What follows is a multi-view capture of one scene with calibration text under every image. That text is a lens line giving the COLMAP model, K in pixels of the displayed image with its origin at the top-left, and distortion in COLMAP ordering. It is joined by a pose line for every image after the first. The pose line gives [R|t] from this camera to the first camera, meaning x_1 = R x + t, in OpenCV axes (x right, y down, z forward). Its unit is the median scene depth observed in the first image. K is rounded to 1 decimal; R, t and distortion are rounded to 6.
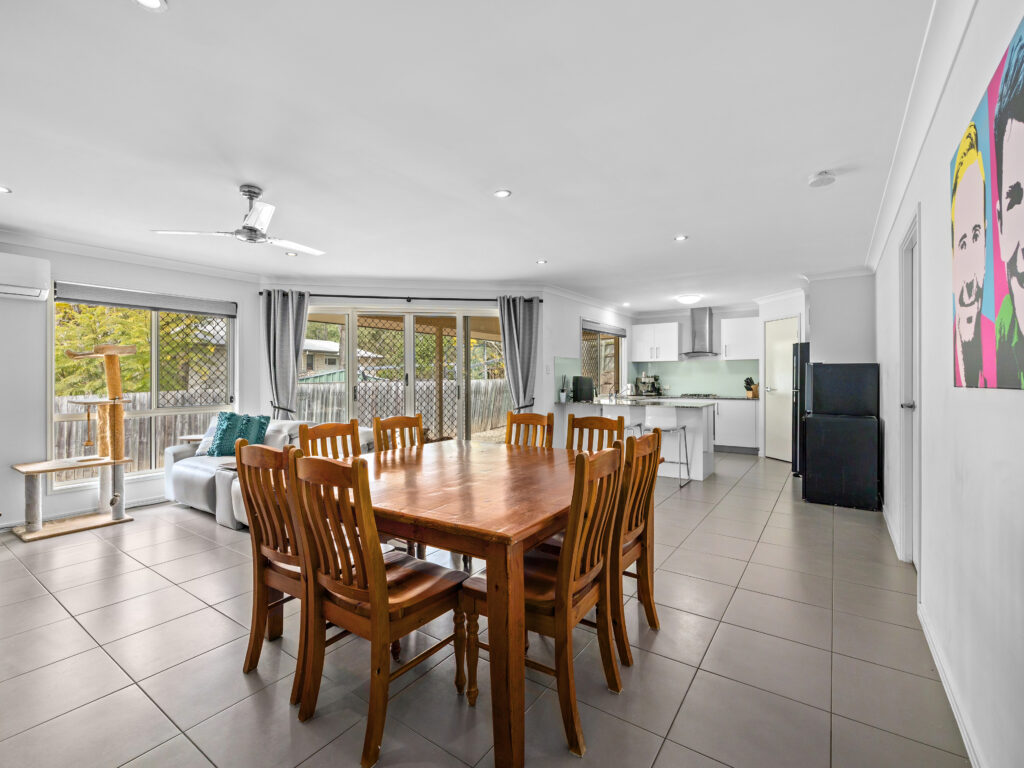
lens RADIAL K [[460.0, 0, 512.0], [0, 460.0, 384.0], [0, 0, 1]] dist [-0.002497, 0.000015]
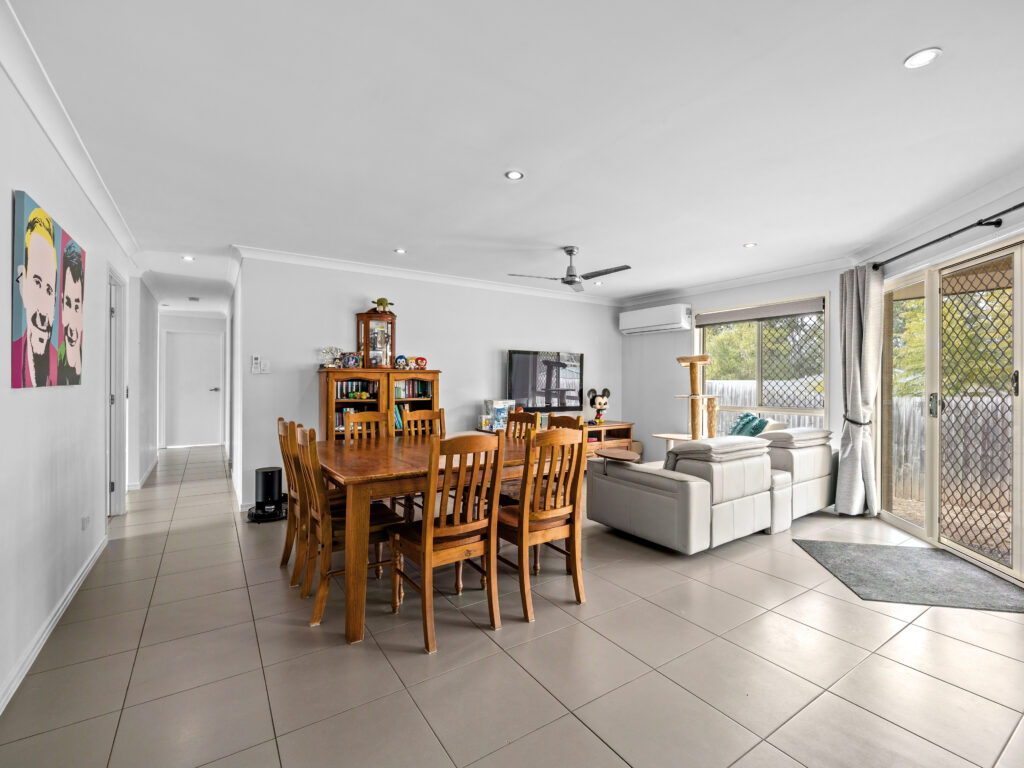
lens RADIAL K [[460.0, 0, 512.0], [0, 460.0, 384.0], [0, 0, 1]] dist [-0.002497, 0.000015]
pose [[-0.365156, 0.009368, -0.930899, 0.969600], [-0.012698, 0.999806, 0.015043, -0.022199], [0.930860, 0.017313, -0.364966, 1.568275]]
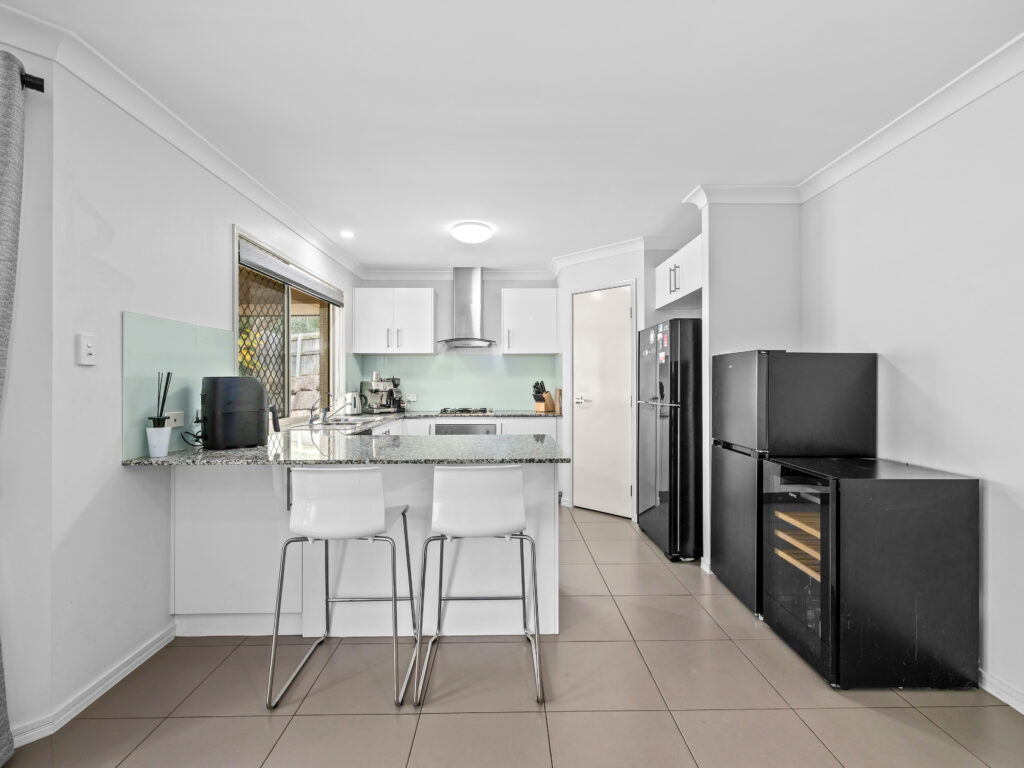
lens RADIAL K [[460.0, 0, 512.0], [0, 460.0, 384.0], [0, 0, 1]] dist [-0.002497, 0.000015]
pose [[0.807347, -0.000322, 0.590077, 0.095160], [0.005414, 0.999962, -0.006861, -0.006437], [-0.590052, 0.008734, 0.807318, 0.473085]]
